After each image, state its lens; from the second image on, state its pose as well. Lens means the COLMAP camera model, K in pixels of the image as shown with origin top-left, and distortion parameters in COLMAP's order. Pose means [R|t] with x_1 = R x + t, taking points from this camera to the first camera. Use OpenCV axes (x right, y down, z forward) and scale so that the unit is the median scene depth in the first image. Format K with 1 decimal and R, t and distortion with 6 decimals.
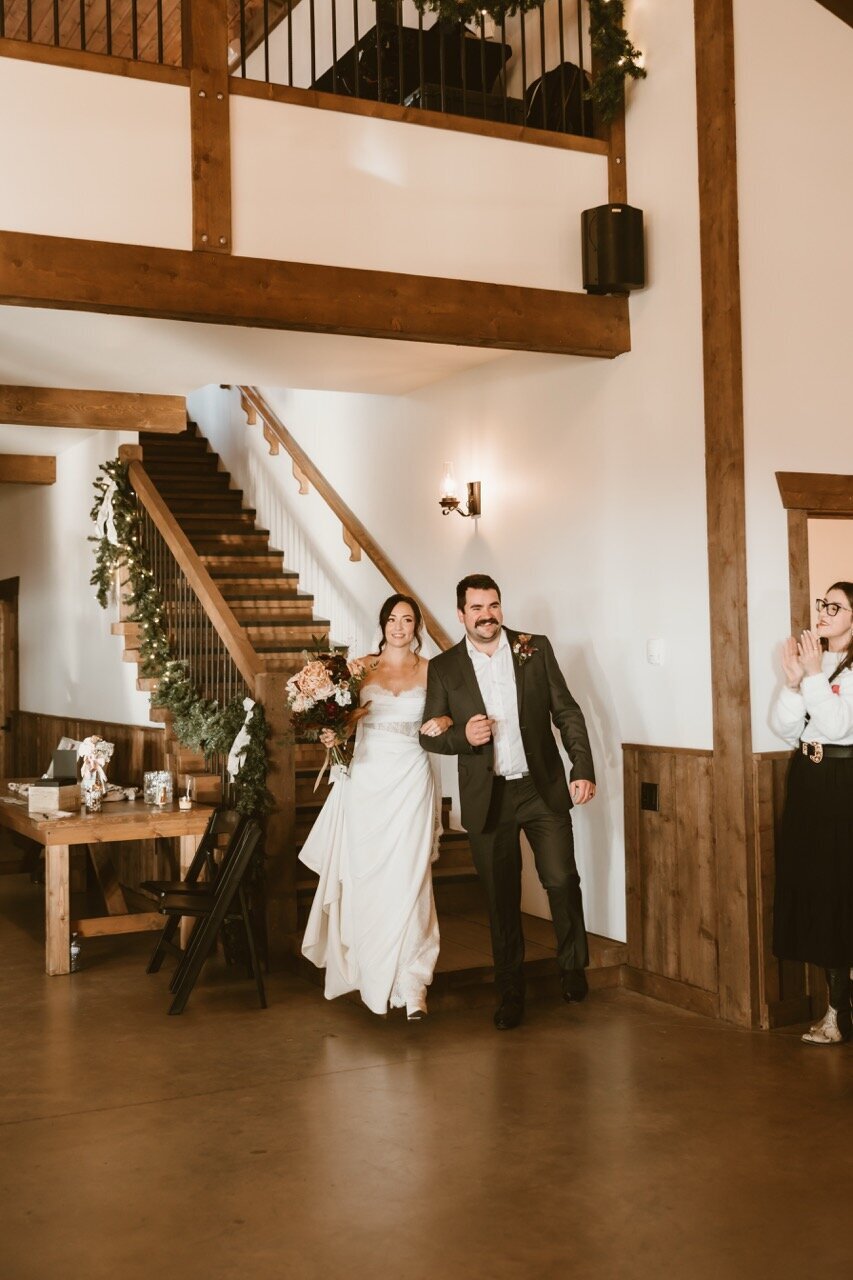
lens RADIAL K [[1471.5, 0, 416.2], [0, 1471.5, 613.8], [0, 0, 1]] dist [-0.016947, 0.000000]
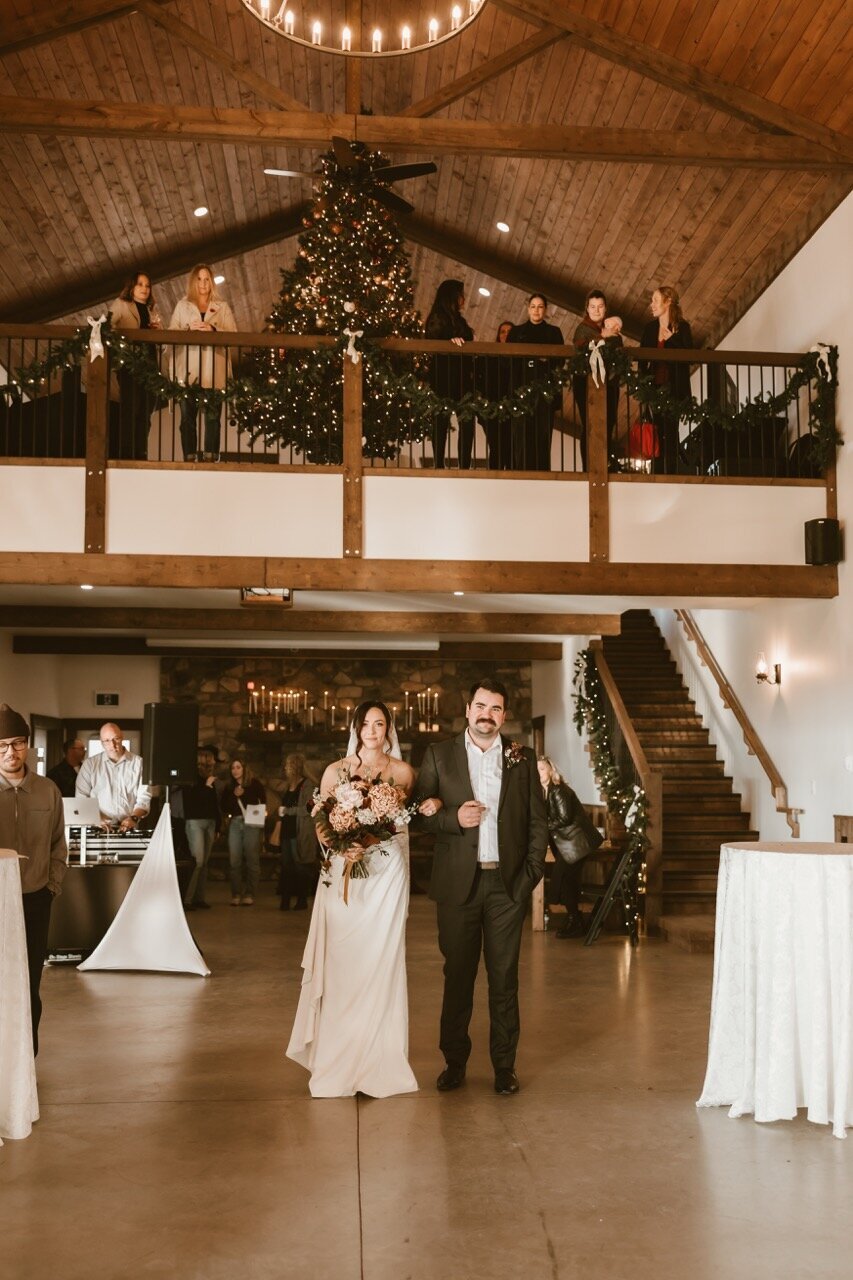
lens RADIAL K [[1419.5, 0, 428.7], [0, 1419.5, 643.9], [0, 0, 1]] dist [-0.029391, 0.000000]
pose [[0.919477, -0.016645, -0.392790, 0.296750], [-0.009277, 0.997907, -0.064004, -0.003534], [0.393033, 0.062494, 0.917398, -0.635756]]
